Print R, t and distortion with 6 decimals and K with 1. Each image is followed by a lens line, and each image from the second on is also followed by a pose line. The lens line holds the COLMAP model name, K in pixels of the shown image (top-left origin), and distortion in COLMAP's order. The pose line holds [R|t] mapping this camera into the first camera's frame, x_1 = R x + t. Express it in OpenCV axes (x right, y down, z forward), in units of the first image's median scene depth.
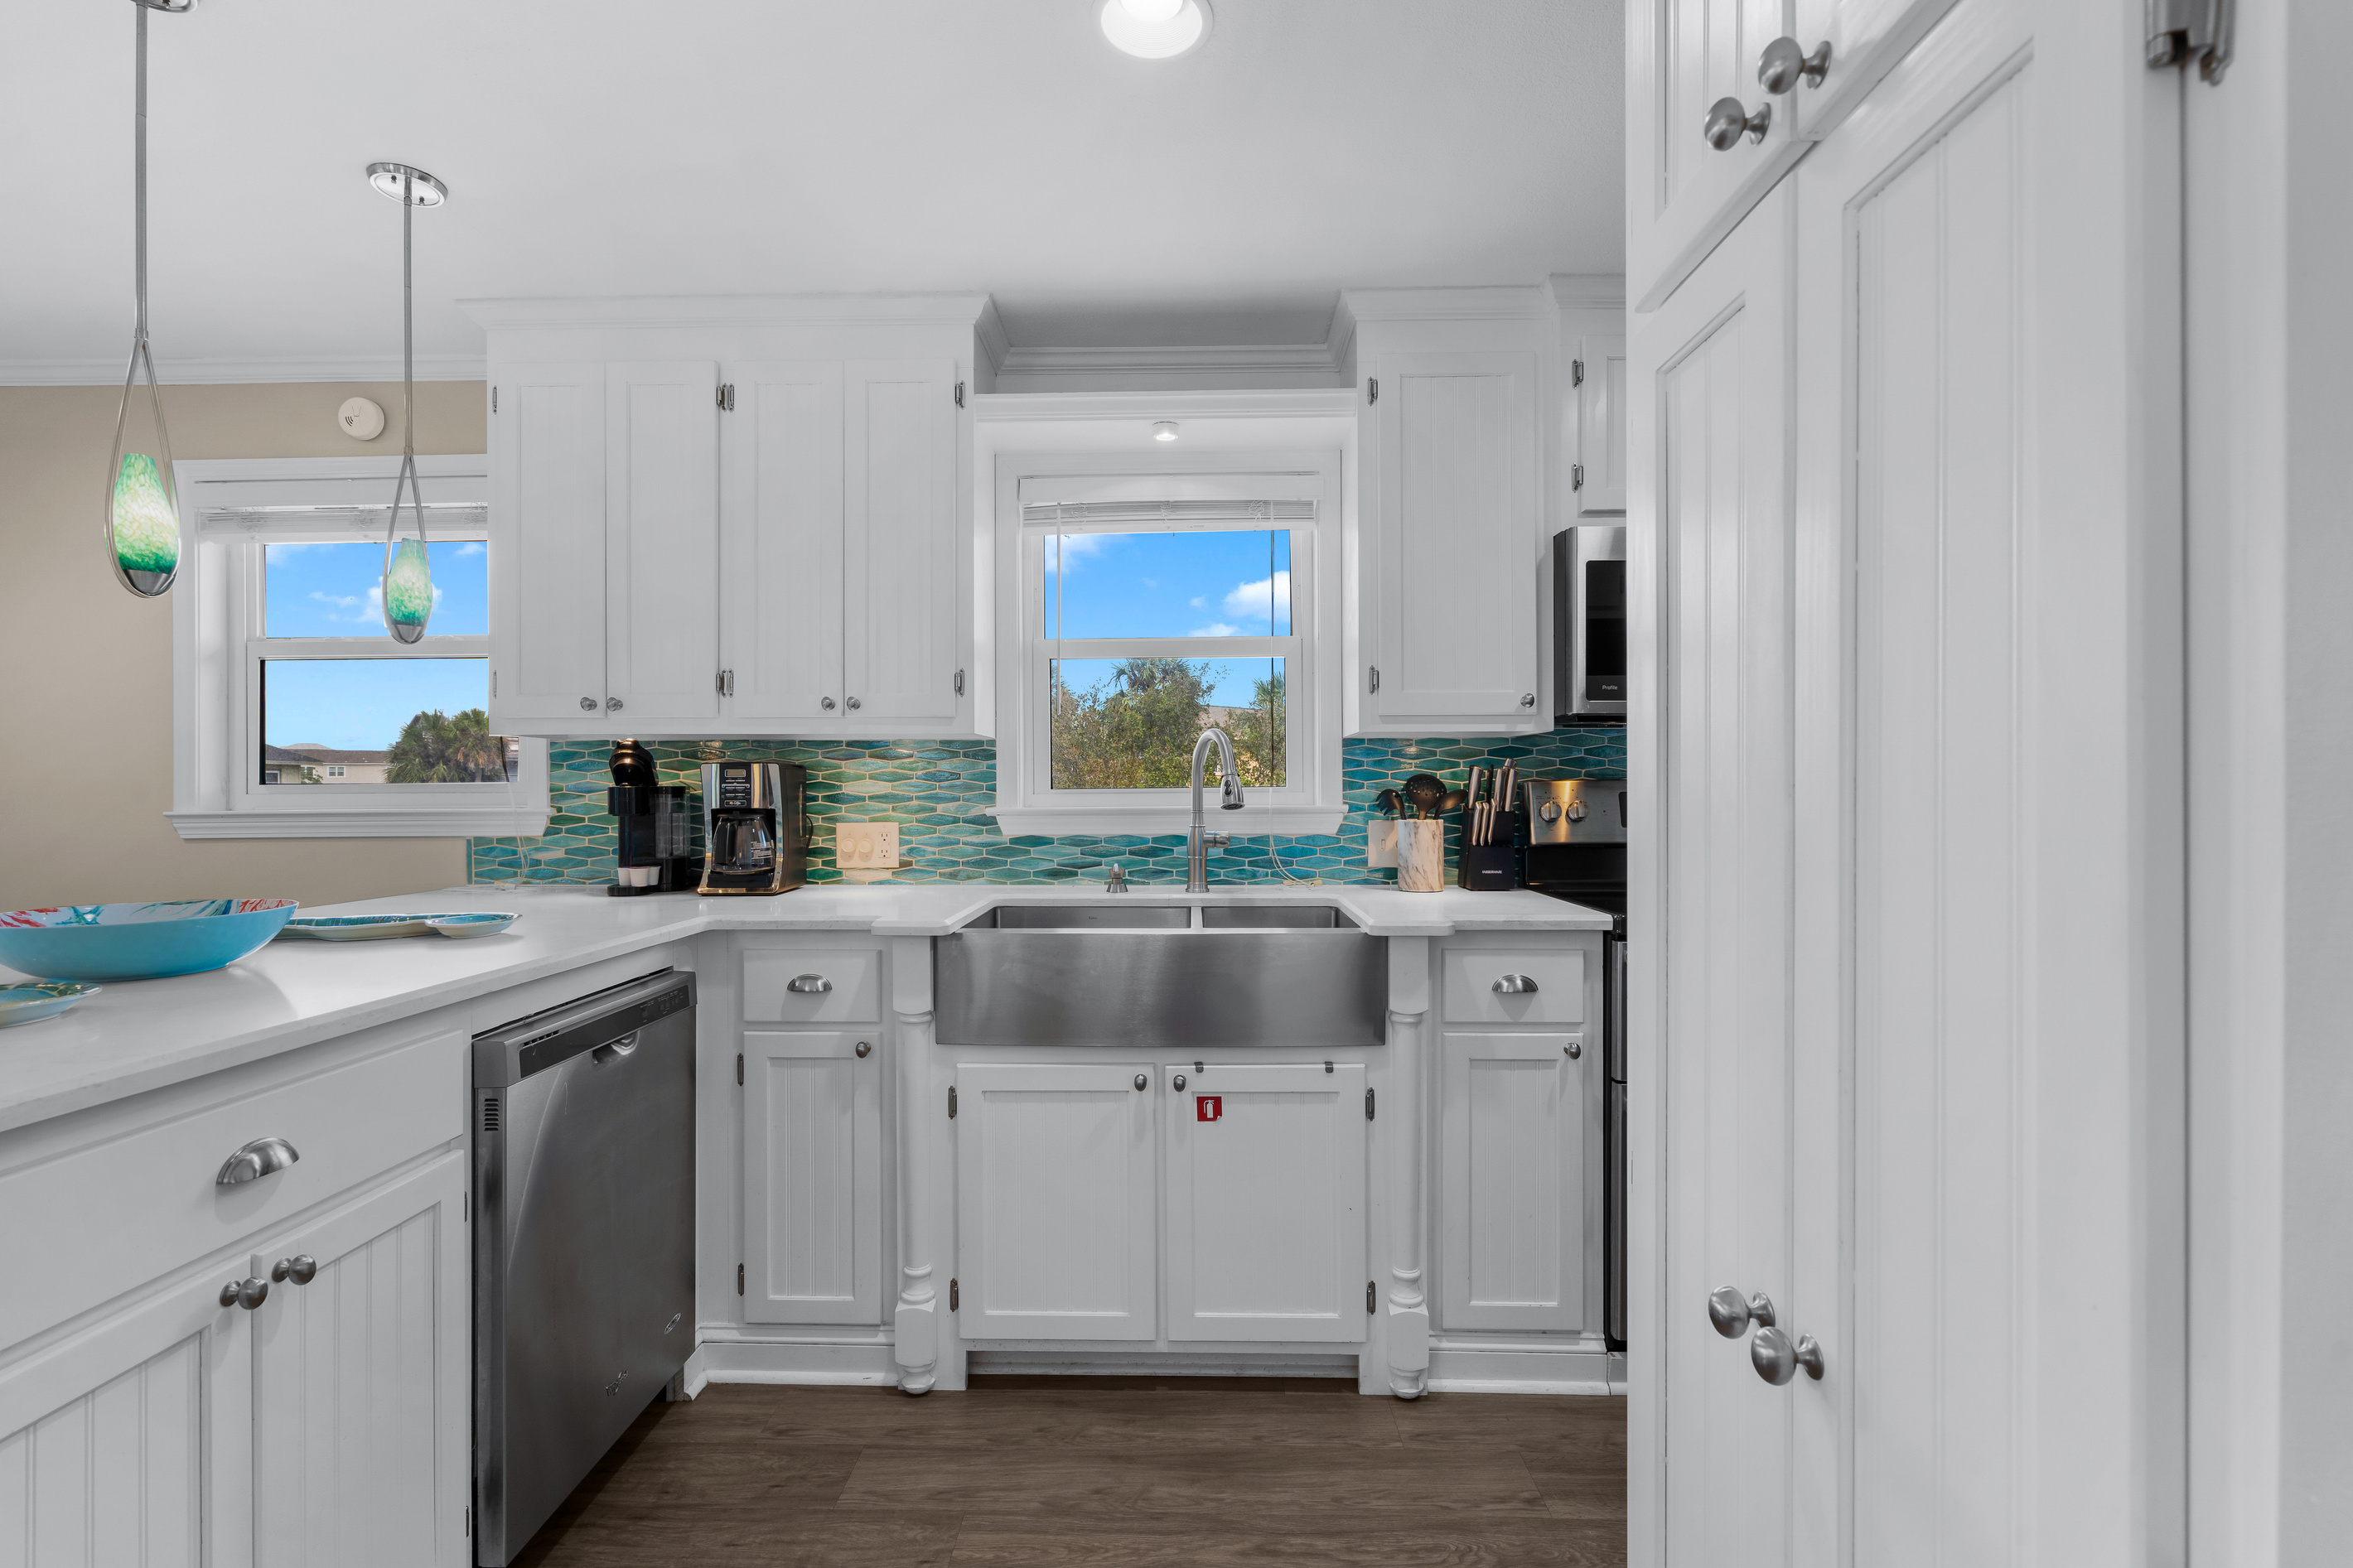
lens RADIAL K [[1067.0, 0, 1165.1], [0, 1067.0, 787.7], [0, 0, 1]] dist [-0.004881, 0.001744]
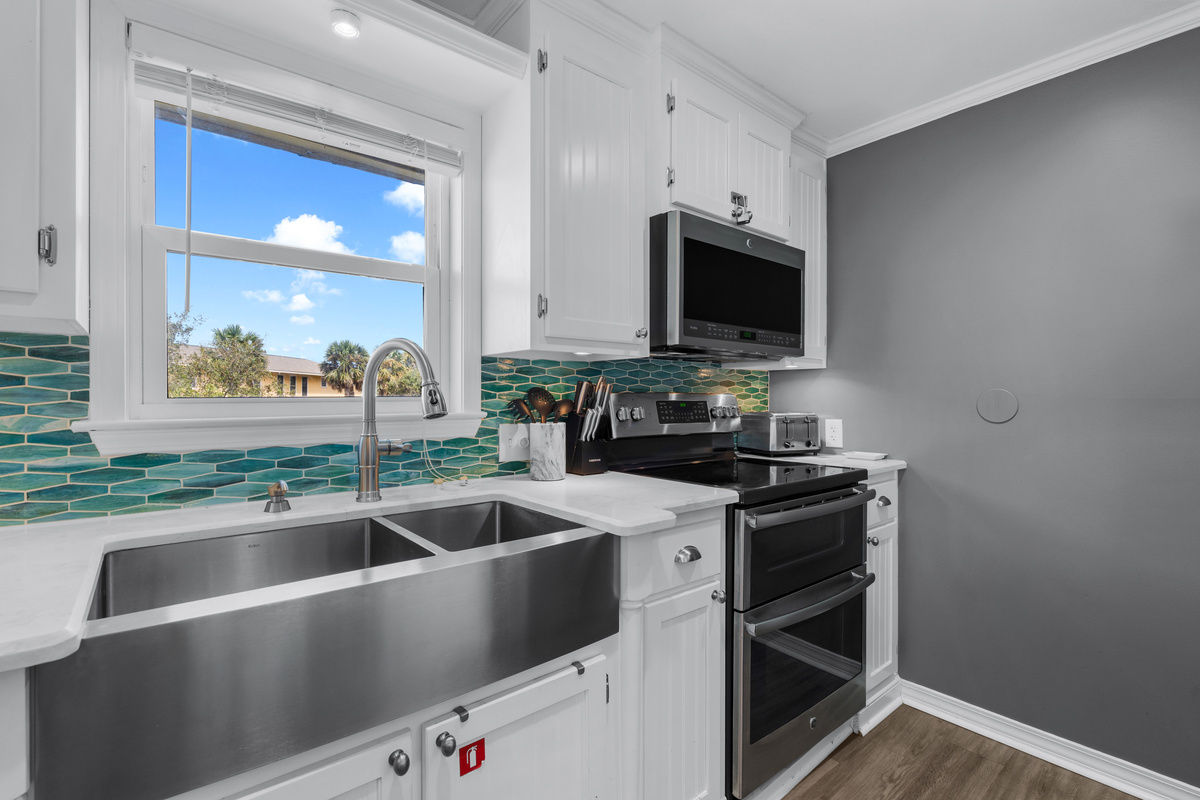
lens RADIAL K [[545.9, 0, 592.2], [0, 545.9, 397.7], [0, 0, 1]] dist [-0.004331, 0.000193]
pose [[0.761816, 0.003175, 0.647786, -0.143533], [-0.002512, 0.999995, -0.001947, 0.001202], [-0.647788, -0.000144, 0.761820, 0.473774]]
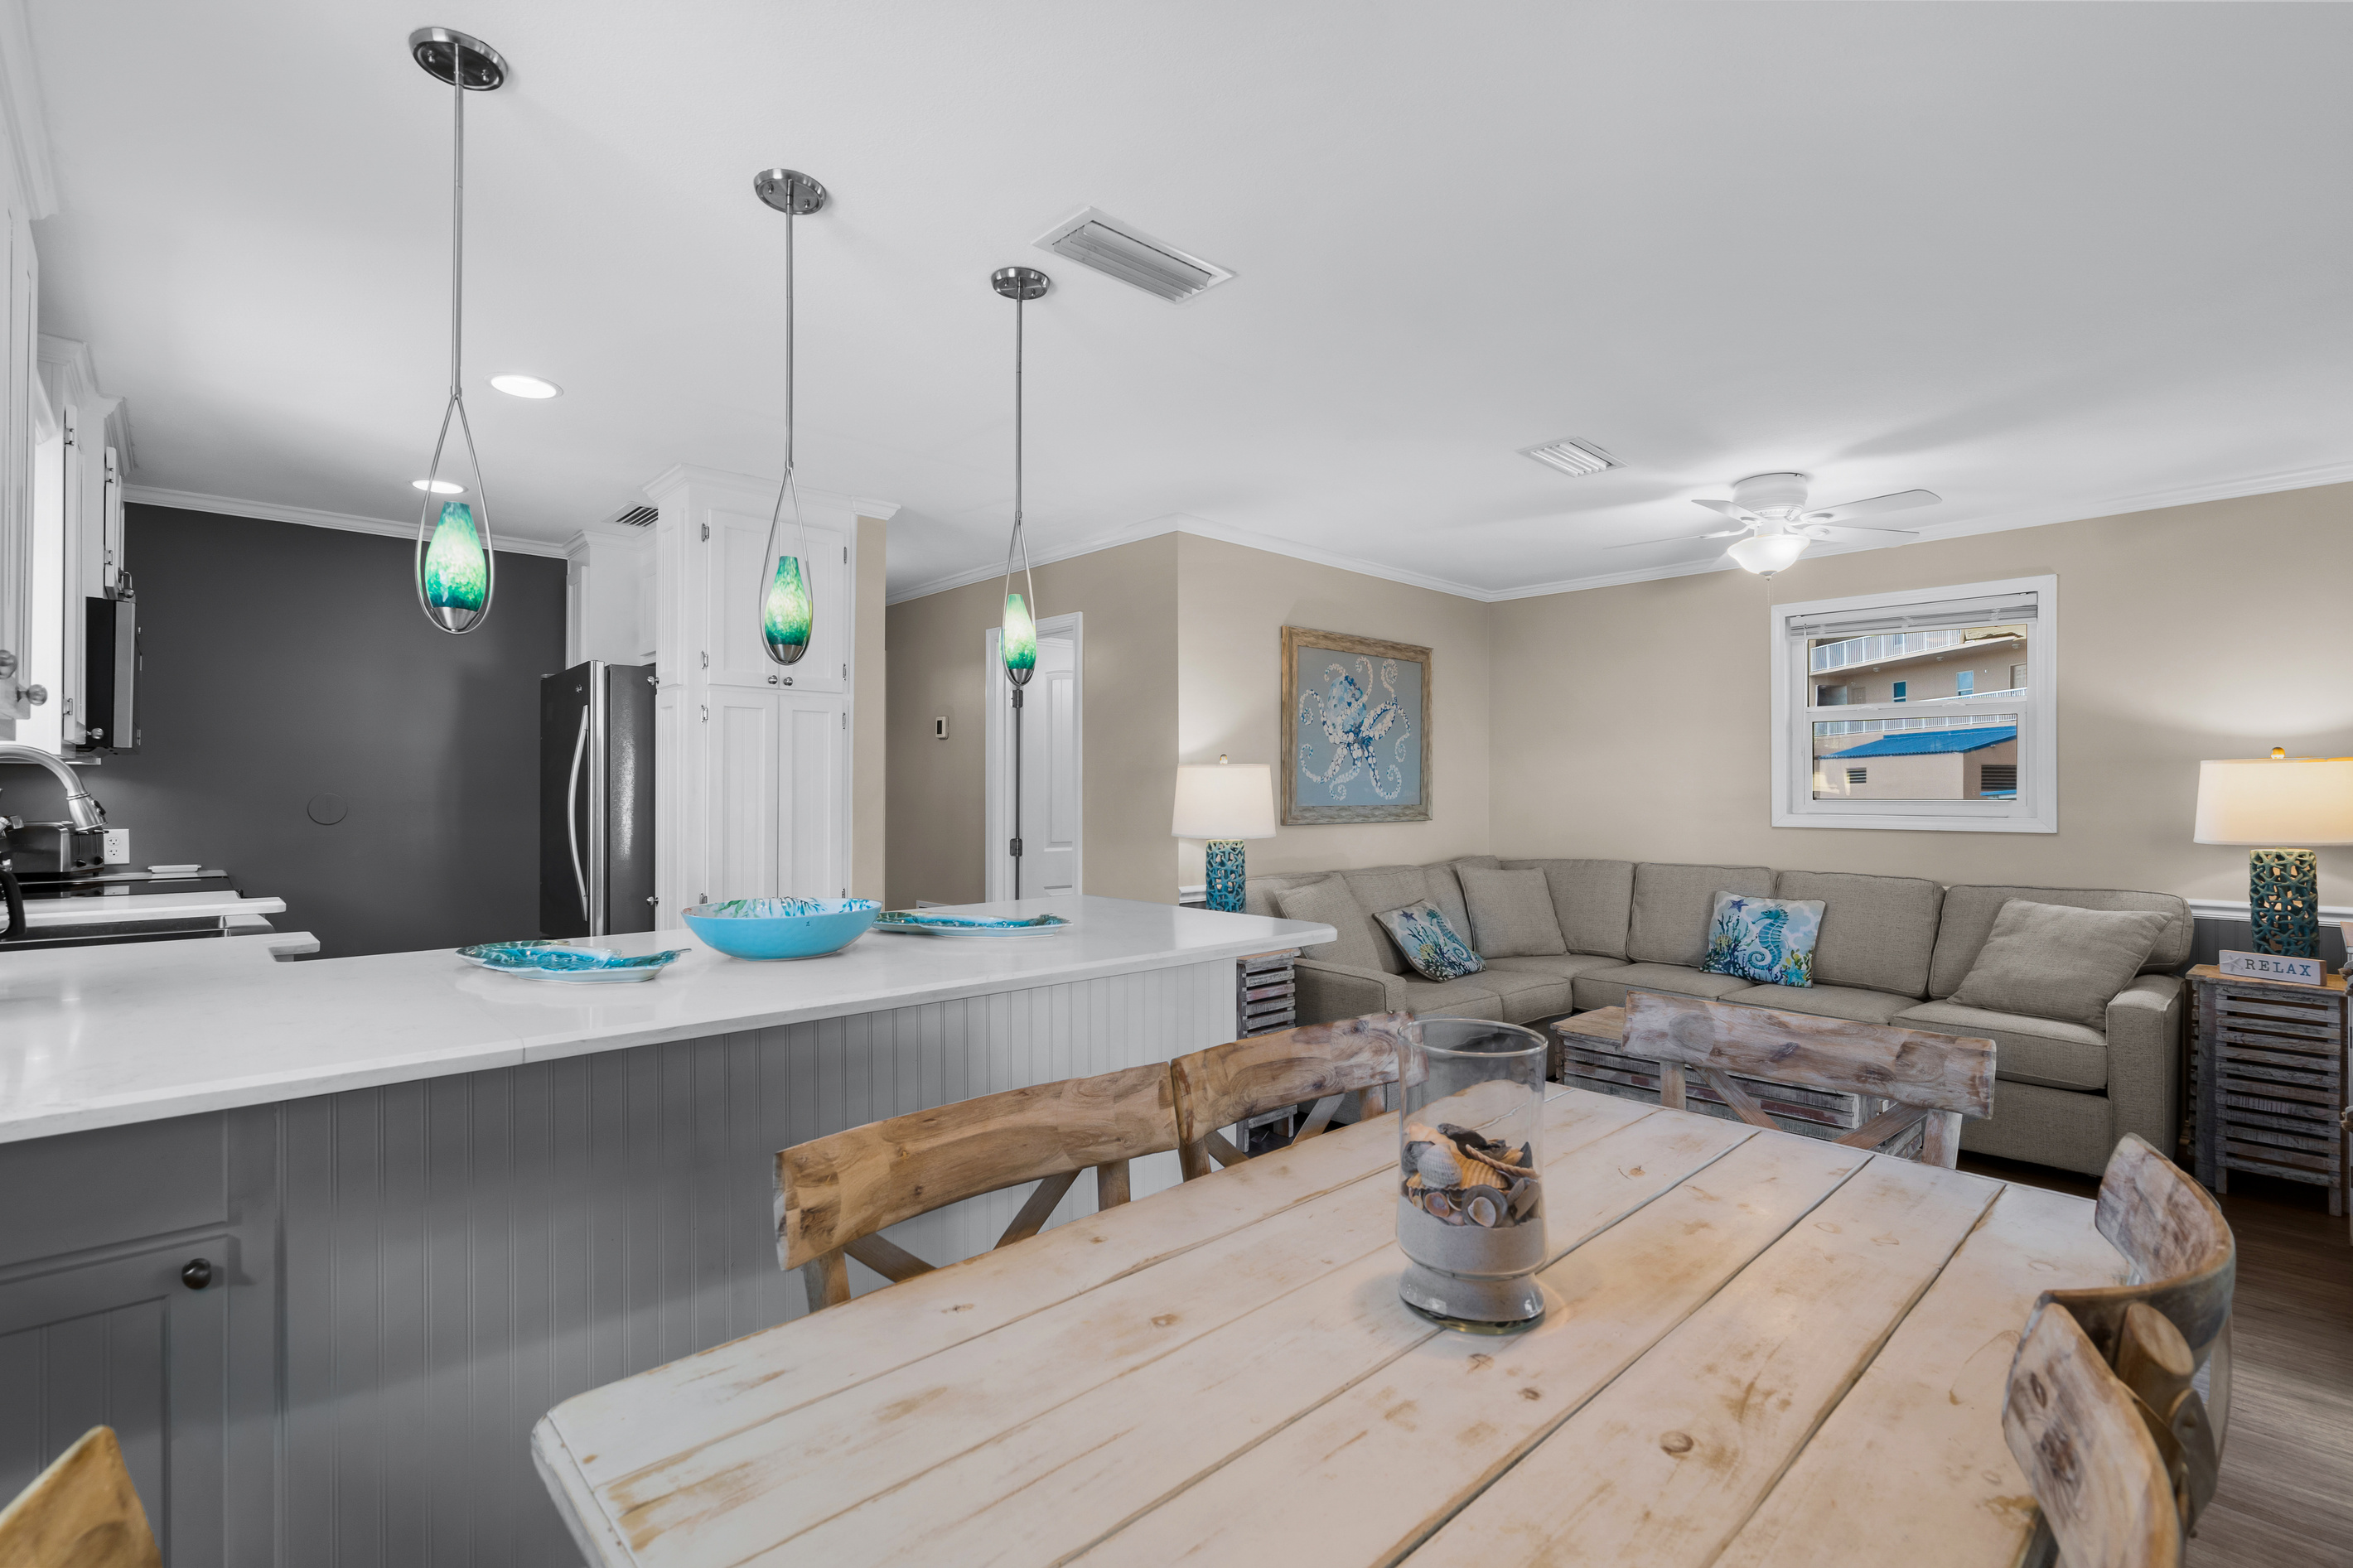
lens RADIAL K [[1067.0, 0, 1165.1], [0, 1067.0, 787.7], [0, 0, 1]] dist [-0.004881, 0.001744]
pose [[-0.695797, 0.005210, 0.718220, -1.260464], [-0.000159, 0.999973, -0.007408, -0.010936], [-0.718239, -0.005269, -0.695777, 0.892033]]
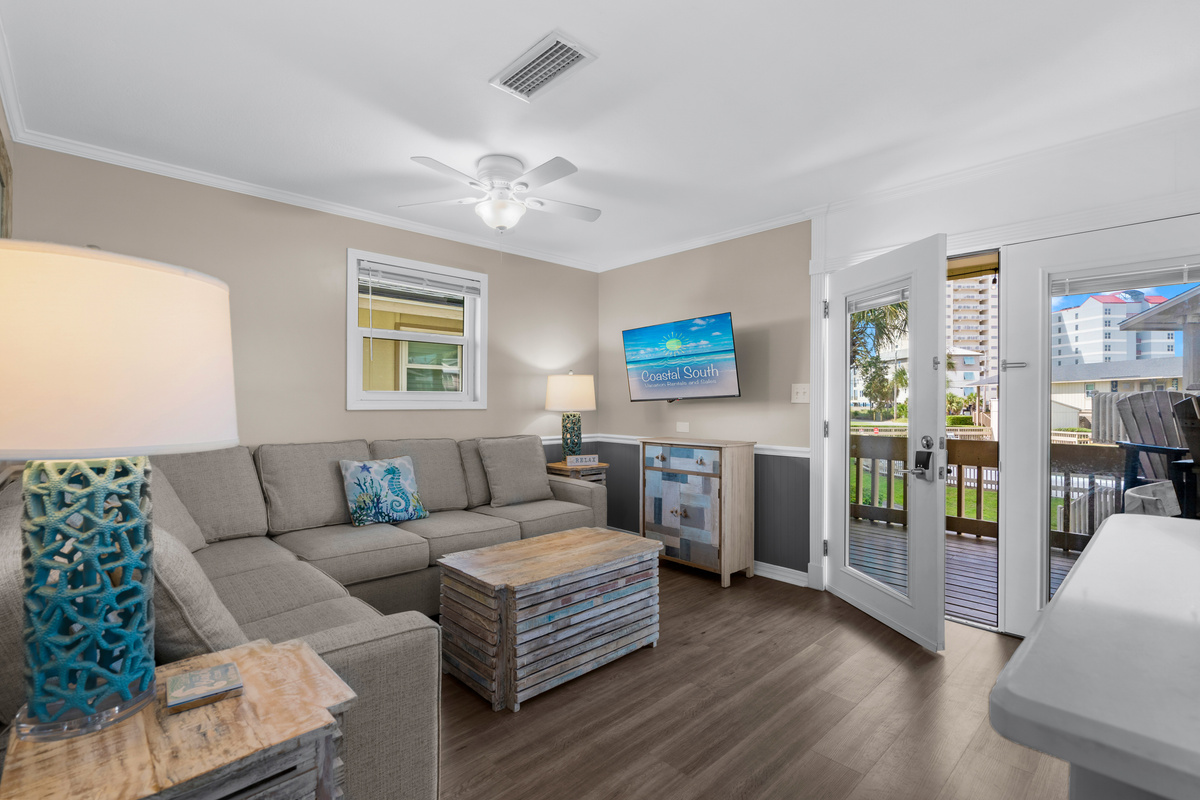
lens RADIAL K [[547.9, 0, 593.3], [0, 547.9, 405.5], [0, 0, 1]] dist [-0.003077, 0.001122]
pose [[-0.716401, 0.004714, -0.697673, -0.196267], [-0.001178, 0.999968, 0.007966, 0.021383], [0.697688, 0.006529, -0.716372, 0.185565]]
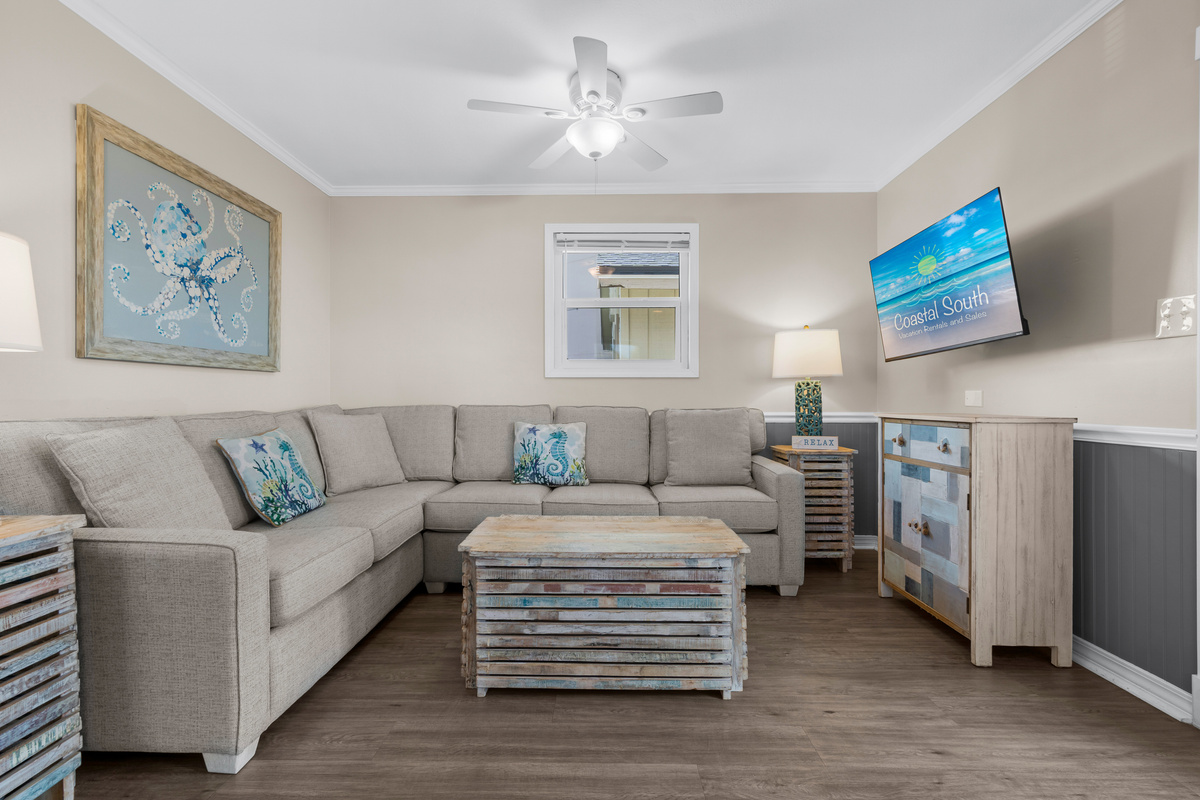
lens RADIAL K [[550.8, 0, 592.2], [0, 550.8, 400.7], [0, 0, 1]] dist [-0.001262, 0.000411]
pose [[-0.999961, 0.004354, 0.007703, -0.798702], [0.004381, 0.999984, 0.003459, 0.094641], [-0.007688, 0.003492, -0.999964, 0.231688]]
